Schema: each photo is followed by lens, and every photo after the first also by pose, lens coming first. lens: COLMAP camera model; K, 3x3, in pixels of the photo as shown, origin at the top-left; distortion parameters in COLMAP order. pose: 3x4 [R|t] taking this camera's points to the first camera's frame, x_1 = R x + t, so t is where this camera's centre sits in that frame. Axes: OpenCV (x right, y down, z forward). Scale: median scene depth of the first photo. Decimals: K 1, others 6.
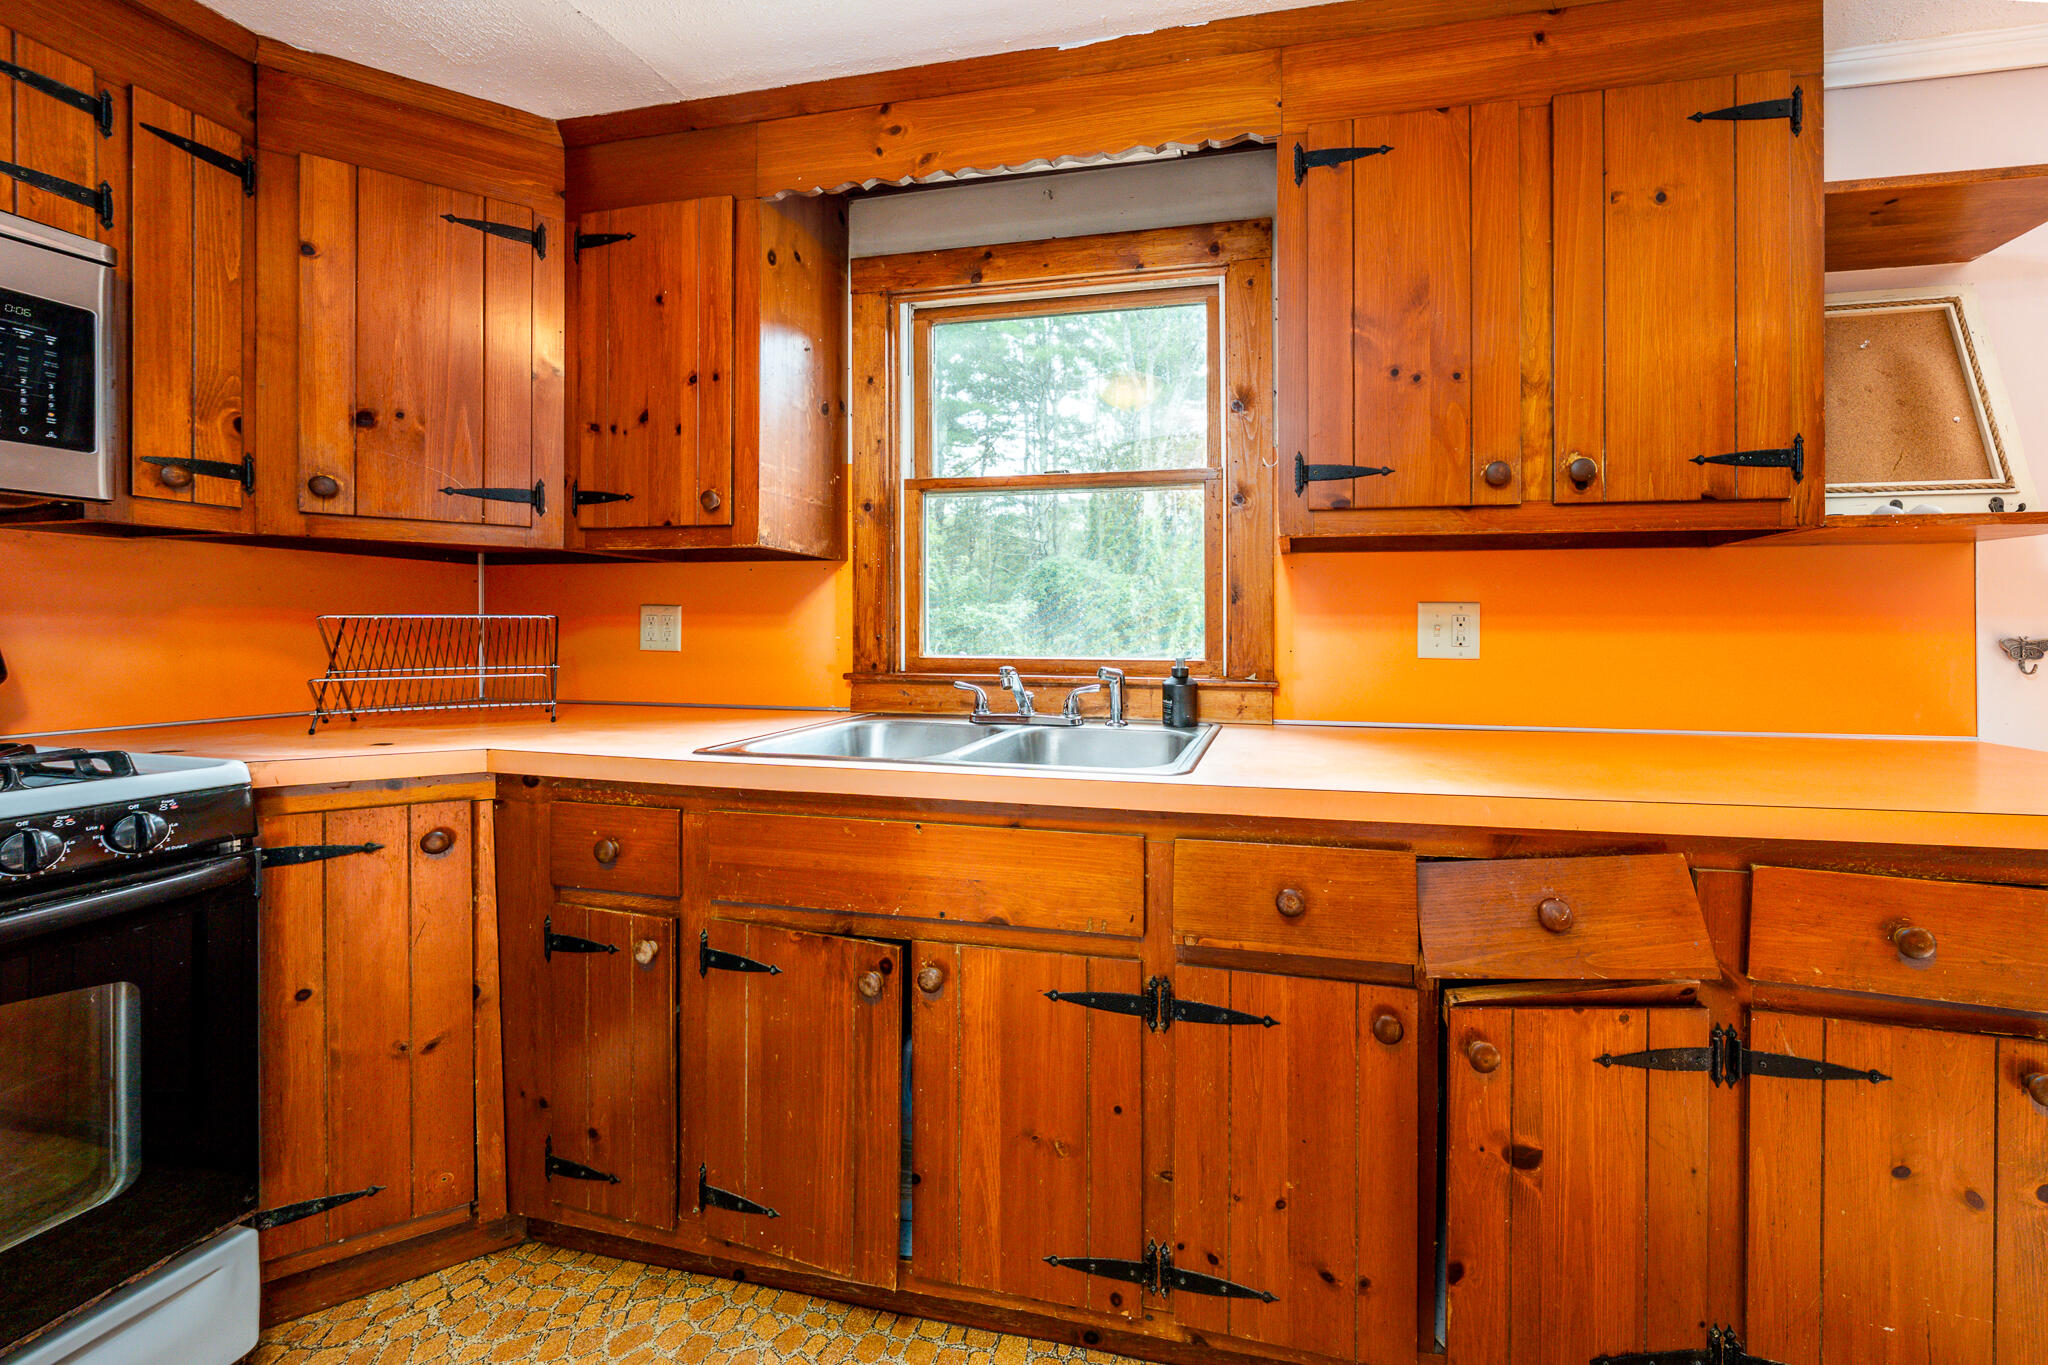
lens RADIAL K [[750.6, 0, 1163.1], [0, 750.6, 632.8], [0, 0, 1]] dist [-0.002804, -0.000067]
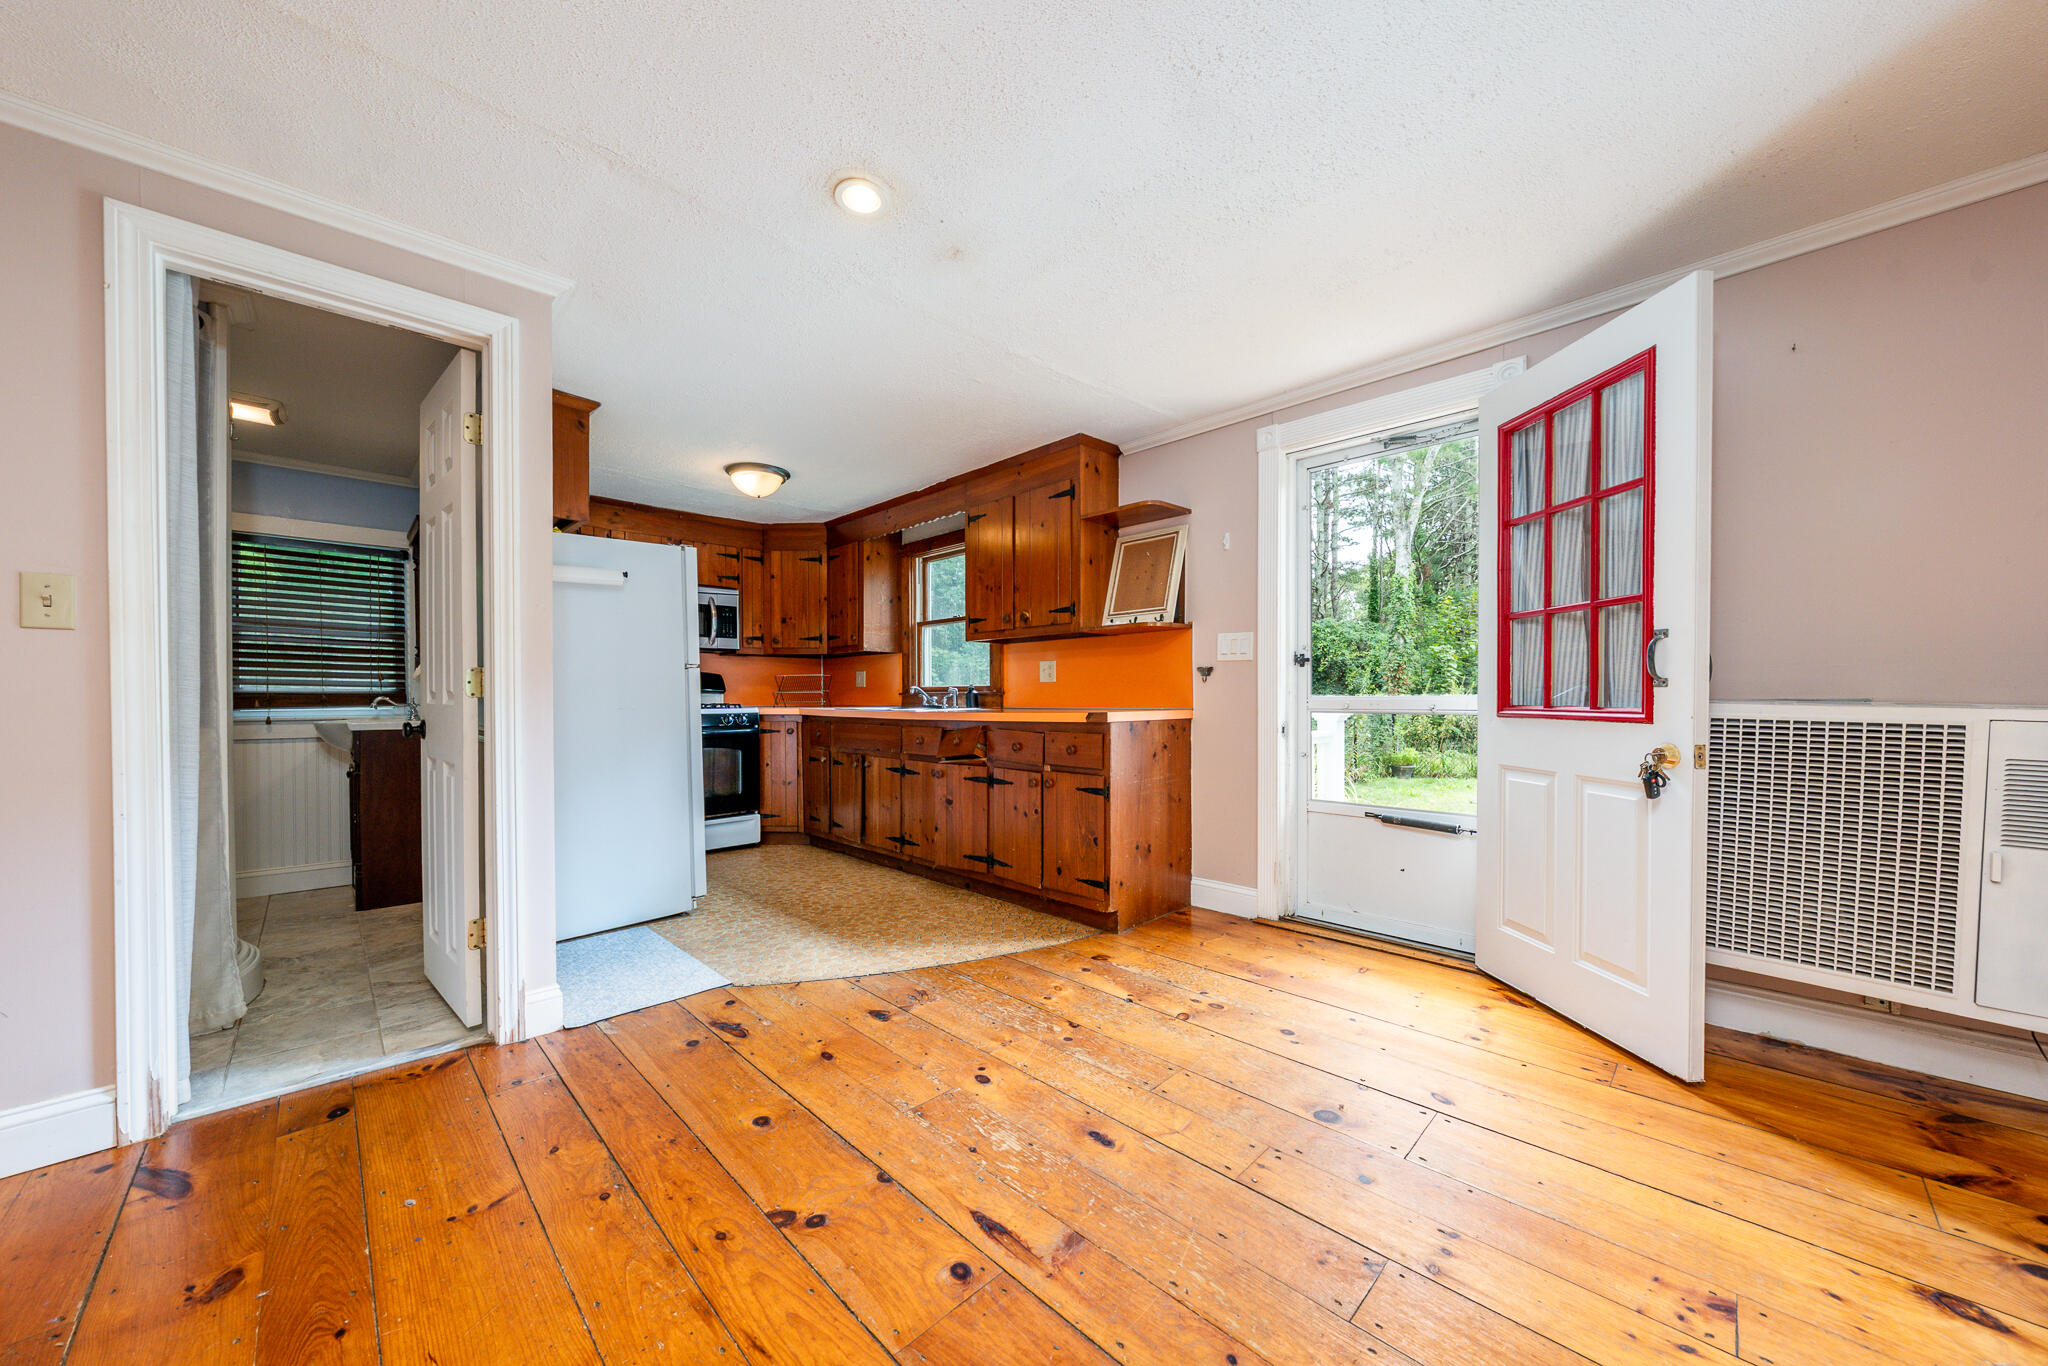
lens RADIAL K [[721.9, 0, 1024.6], [0, 721.9, 704.9], [0, 0, 1]] dist [-0.010408, -0.000055]
pose [[0.819523, -0.001851, -0.573044, 2.166549], [0.006202, 0.999965, 0.005638, 0.122589], [0.573013, -0.008174, 0.819505, -1.370464]]
